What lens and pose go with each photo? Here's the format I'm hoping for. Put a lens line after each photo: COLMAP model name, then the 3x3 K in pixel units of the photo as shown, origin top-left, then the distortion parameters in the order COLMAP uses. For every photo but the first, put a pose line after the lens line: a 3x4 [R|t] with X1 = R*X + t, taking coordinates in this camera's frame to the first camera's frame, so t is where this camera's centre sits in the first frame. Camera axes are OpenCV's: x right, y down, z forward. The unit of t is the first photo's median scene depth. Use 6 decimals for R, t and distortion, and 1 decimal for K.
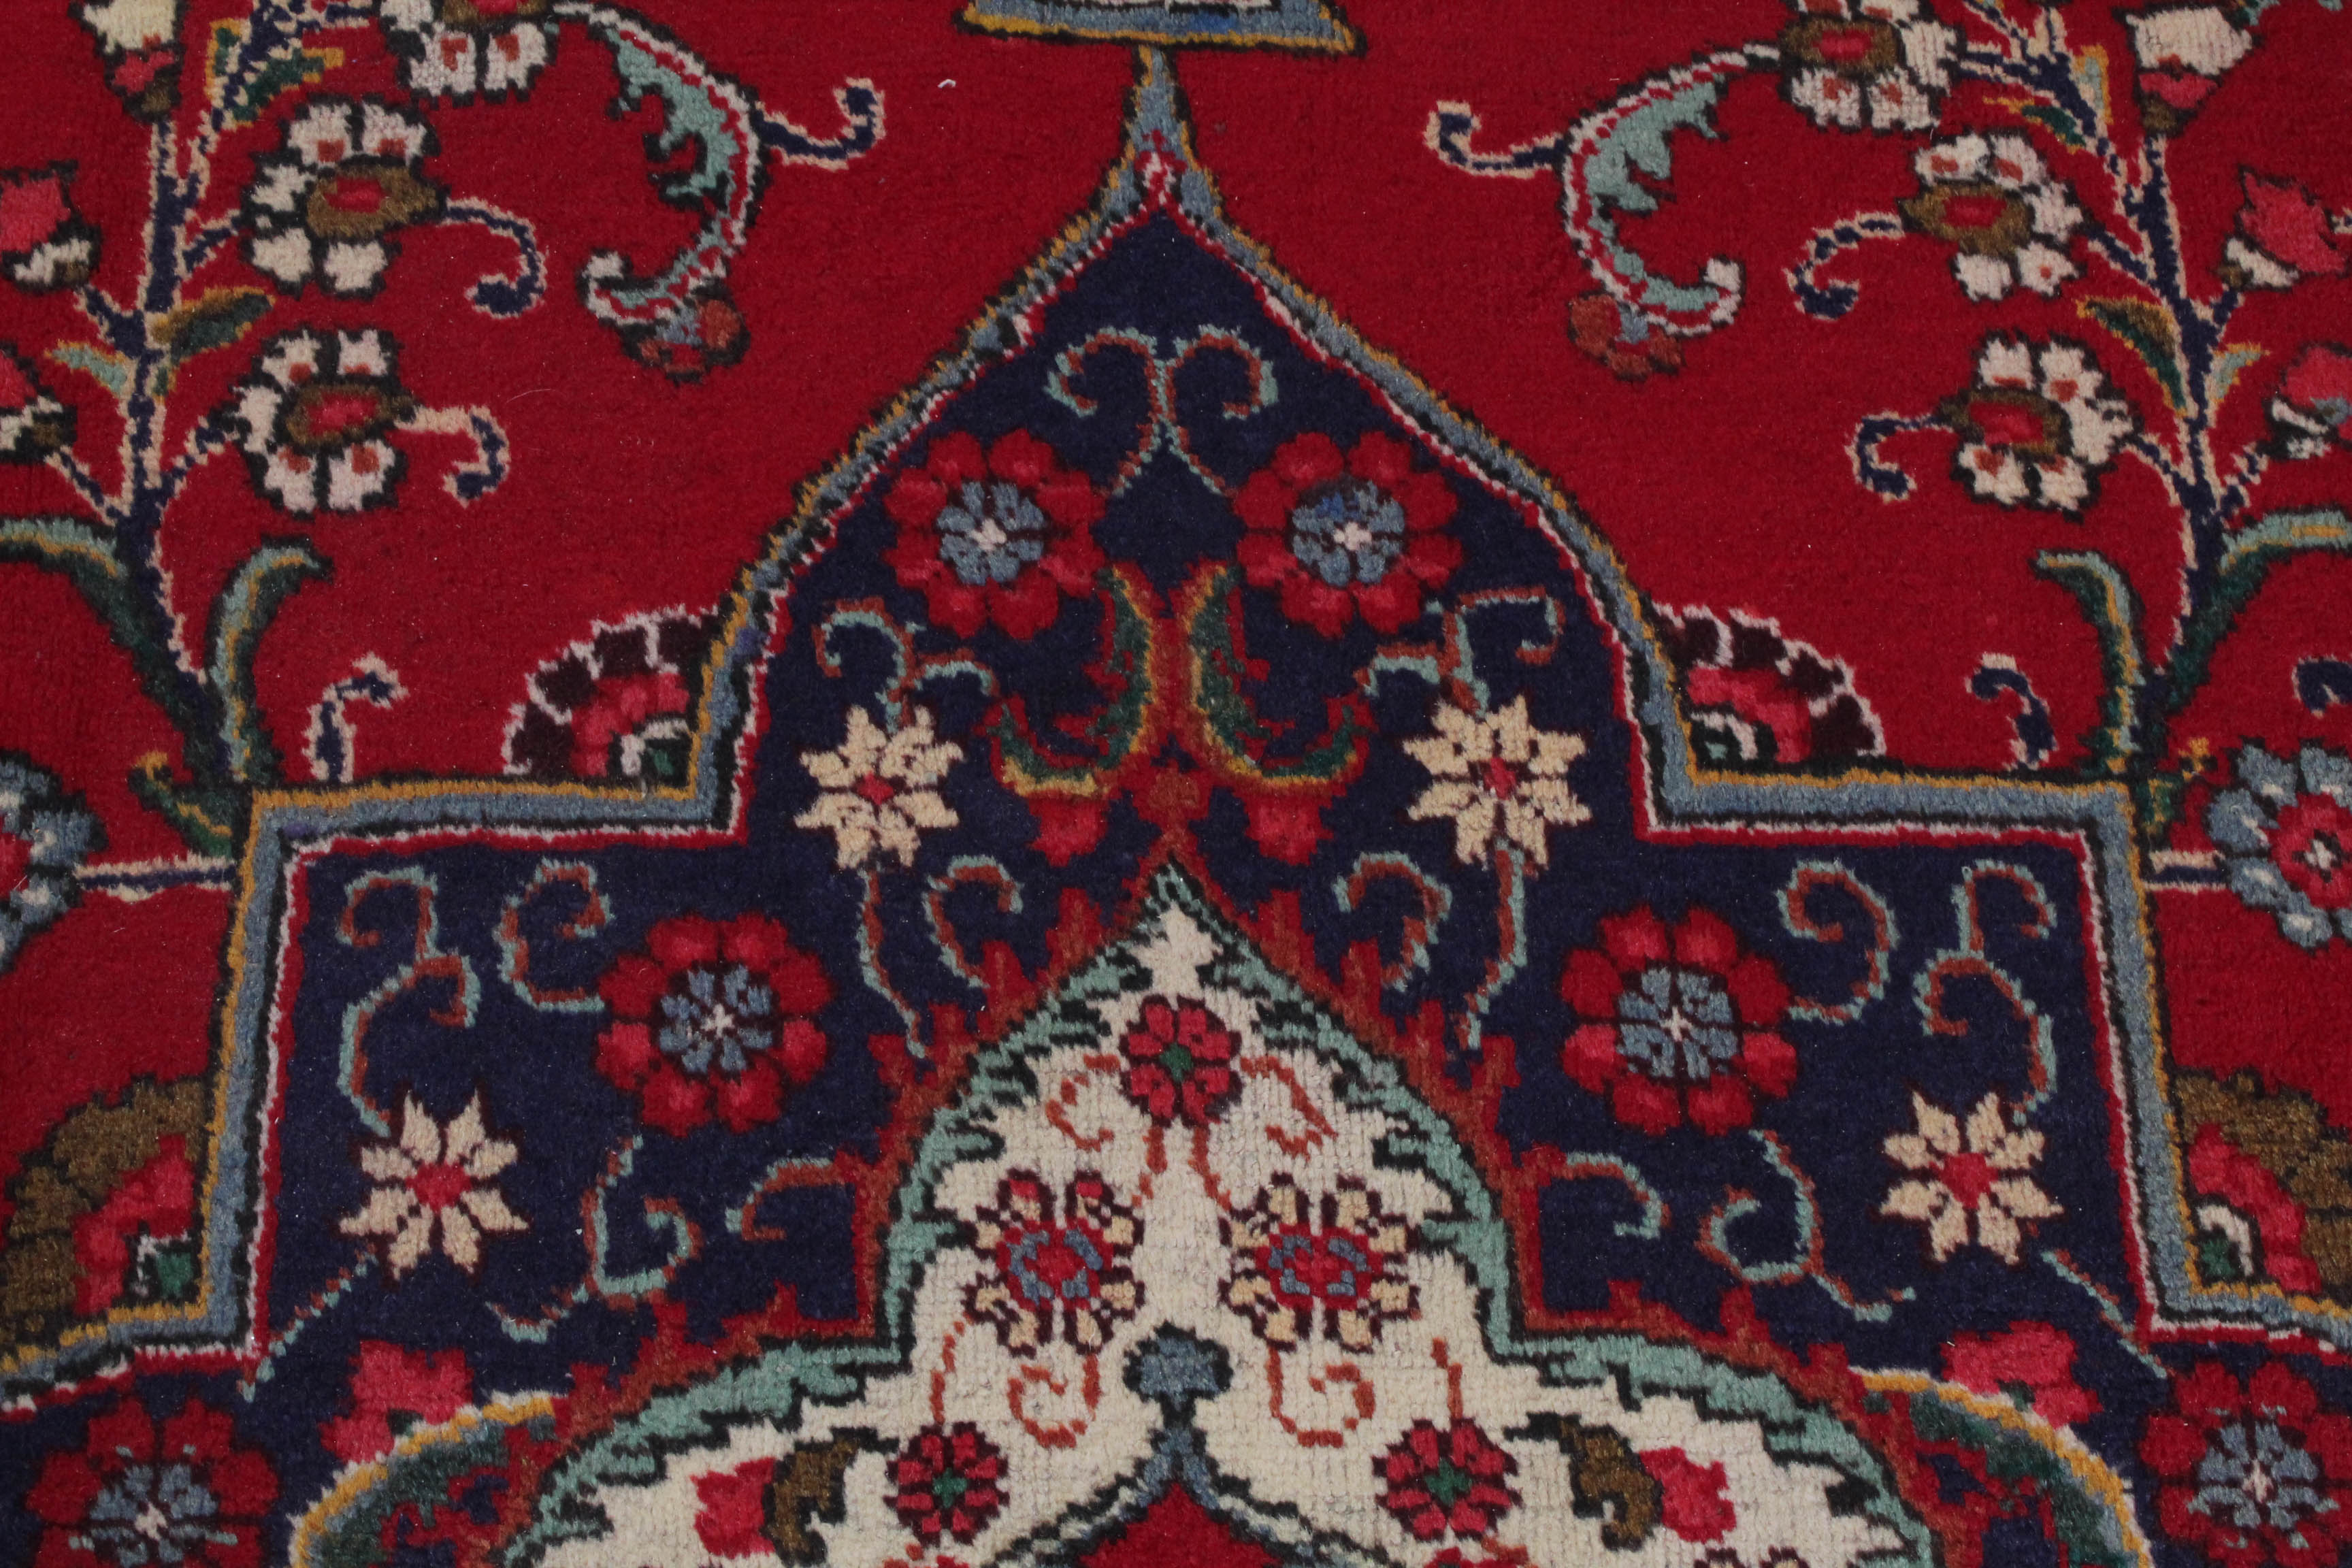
lens RADIAL K [[4445.3, 0, 1163.0], [0, 4445.3, 778.9], [0, 0, 1]] dist [0.032449, 0.000000]
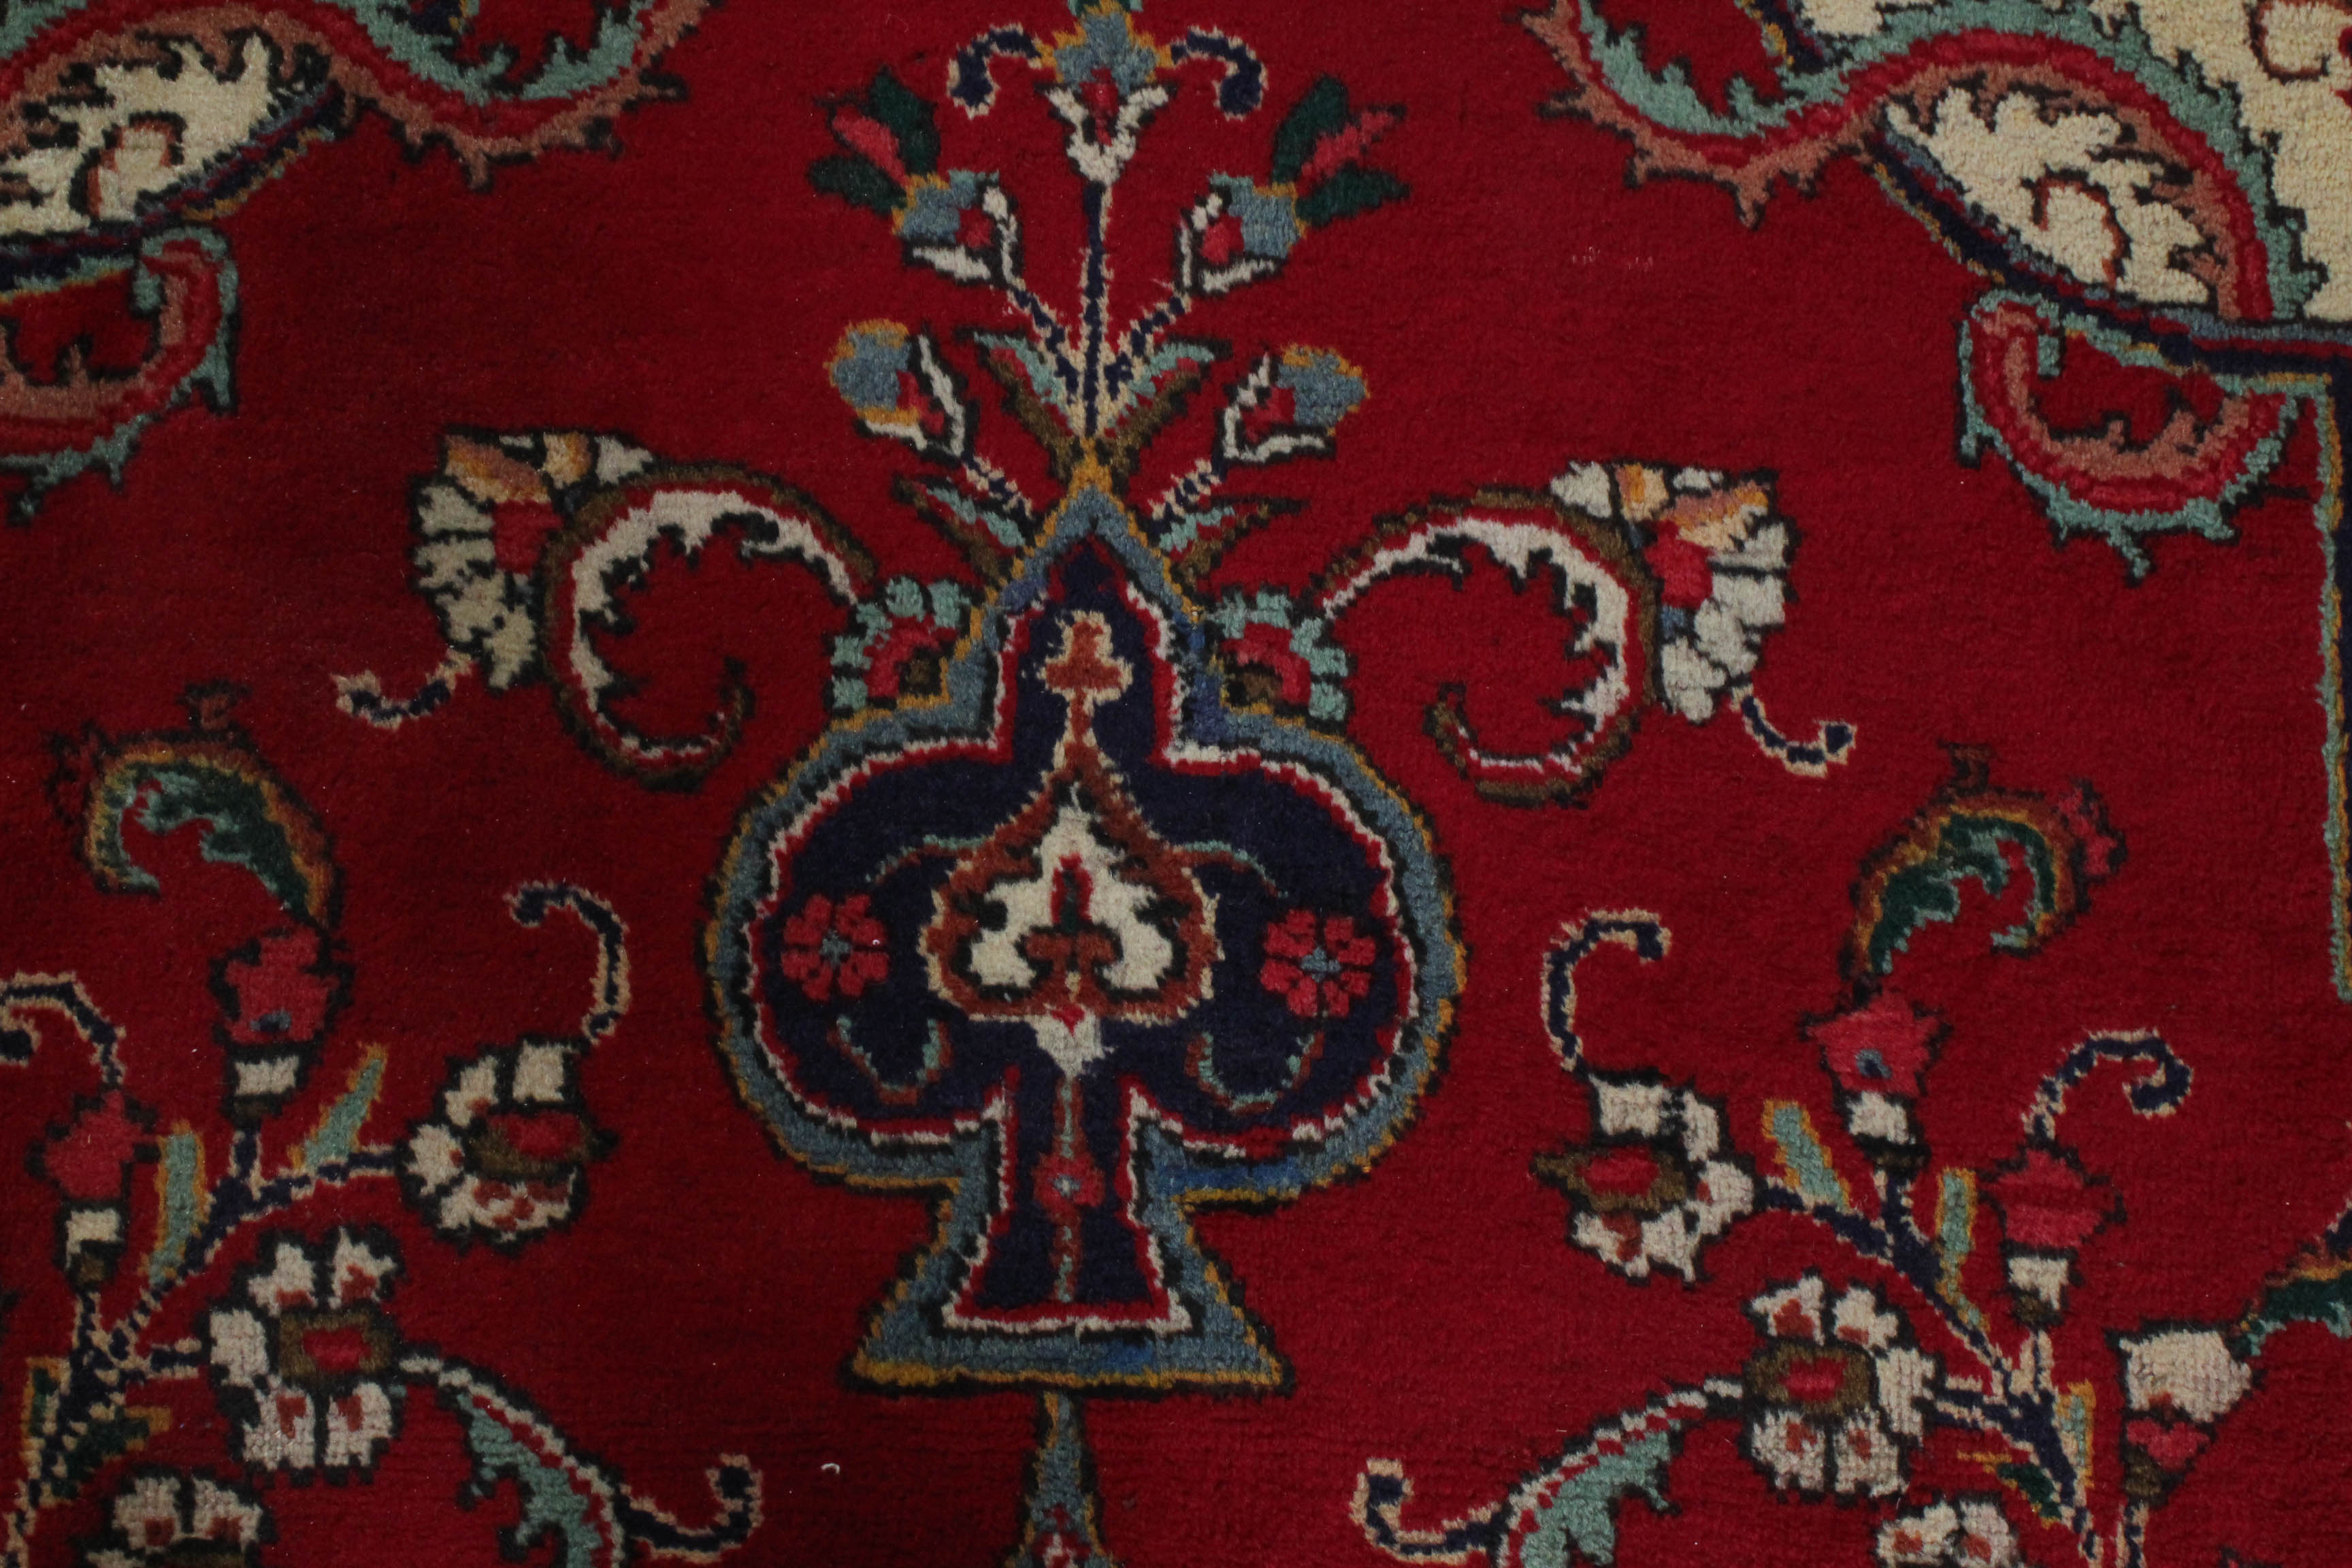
lens RADIAL K [[3559.5, 0, 1187.5], [0, 3559.5, 800.1], [0, 0, 1]] dist [-0.036342, 0.000000]
pose [[0.999346, 0.034842, 0.009682, 0.013892], [-0.036139, 0.952519, 0.302328, -0.550857], [0.001311, -0.302480, 0.953155, 0.373813]]
